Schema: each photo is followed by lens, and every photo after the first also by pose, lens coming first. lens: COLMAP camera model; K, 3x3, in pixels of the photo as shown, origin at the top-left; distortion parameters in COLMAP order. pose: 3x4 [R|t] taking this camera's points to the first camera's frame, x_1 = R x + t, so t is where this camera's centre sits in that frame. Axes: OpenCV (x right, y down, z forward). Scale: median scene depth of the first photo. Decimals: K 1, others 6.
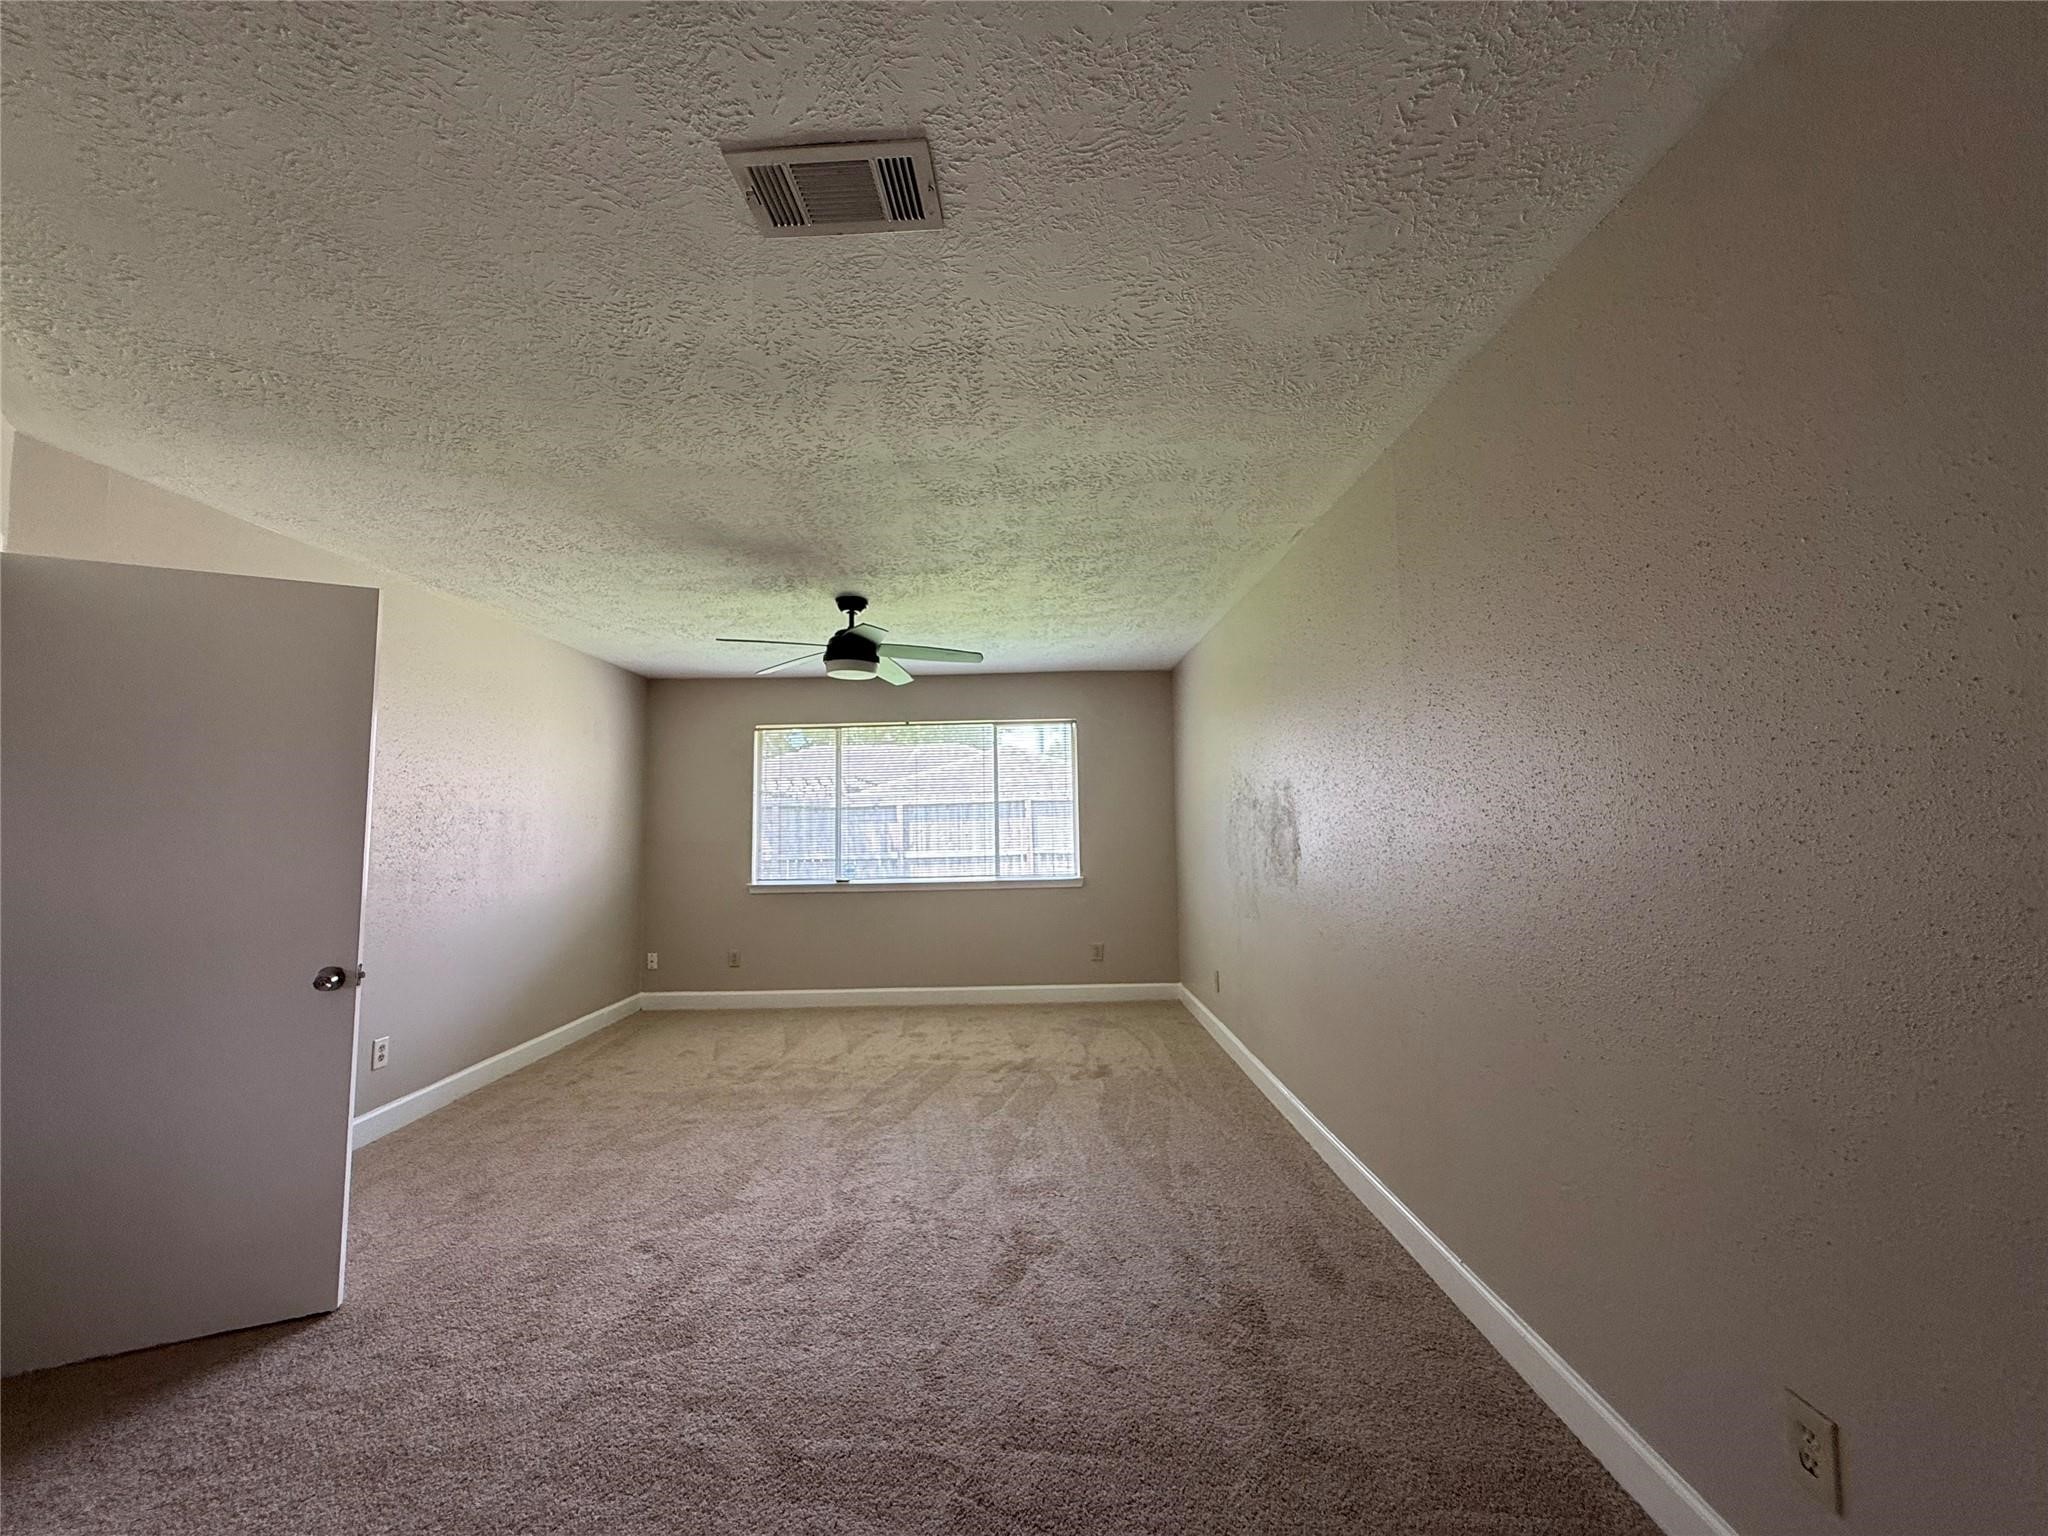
lens RADIAL K [[815.5, 0, 1016.7], [0, 815.5, 776.0], [0, 0, 1]] dist [-0.000413, 0.000097]
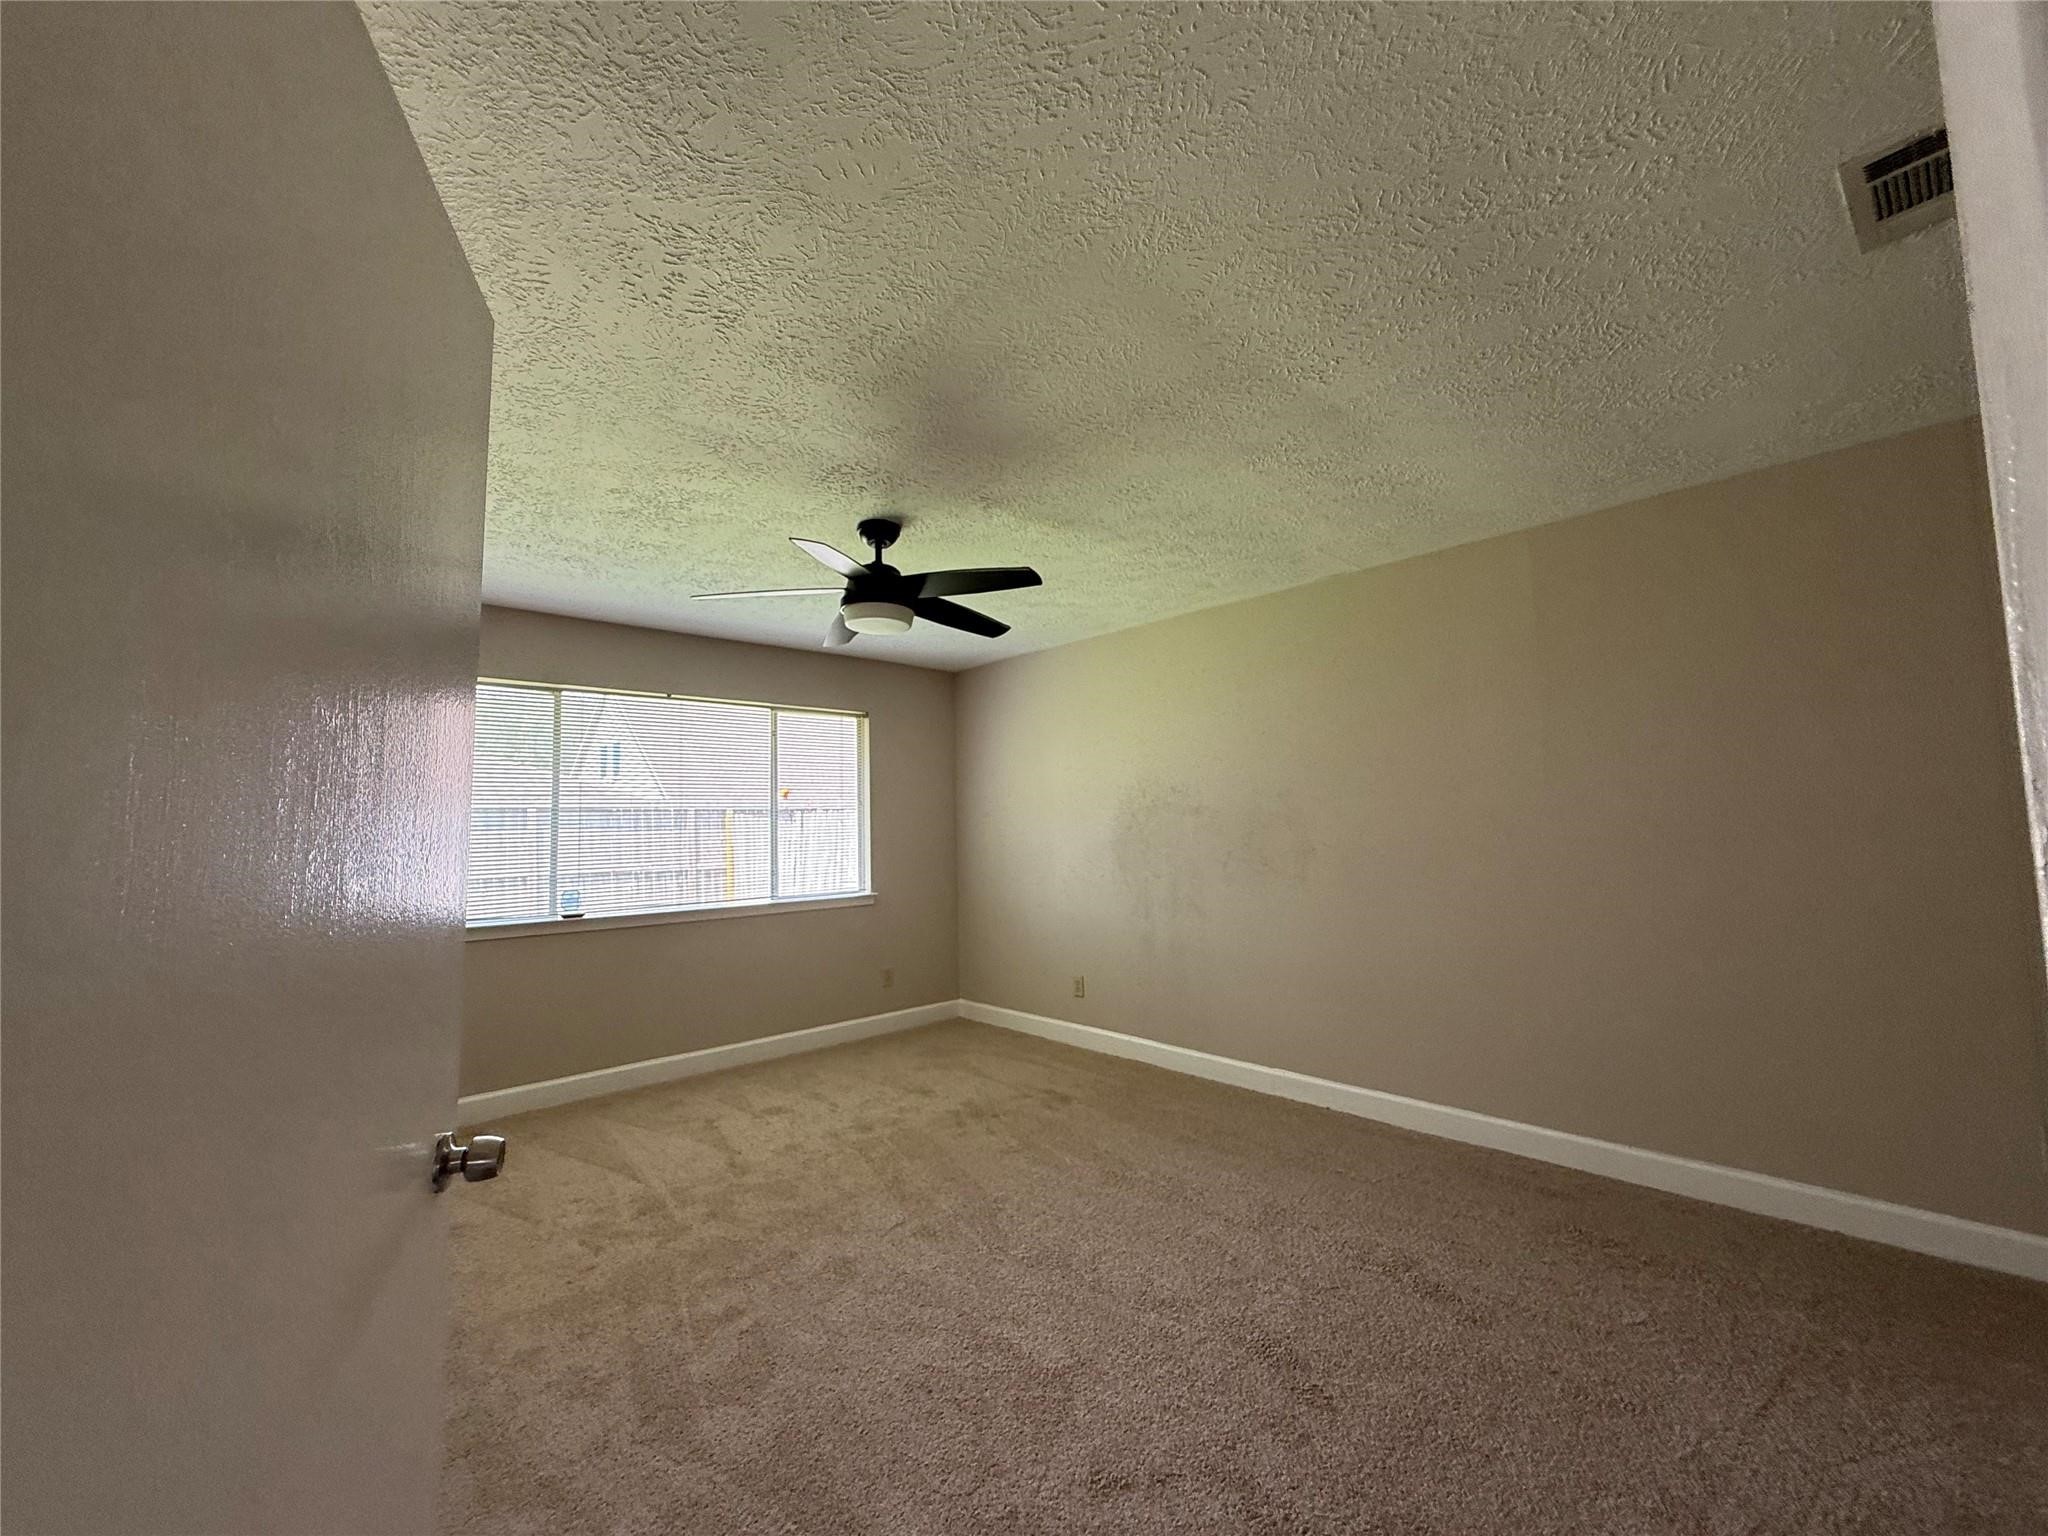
lens RADIAL K [[815.5, 0, 1016.7], [0, 815.5, 776.0], [0, 0, 1]] dist [-0.000413, 0.000097]
pose [[0.733057, 0.049270, 0.678381, -0.593680], [-0.035335, 0.998785, -0.034358, 0.032439], [-0.679249, 0.001216, 0.733907, 0.359677]]
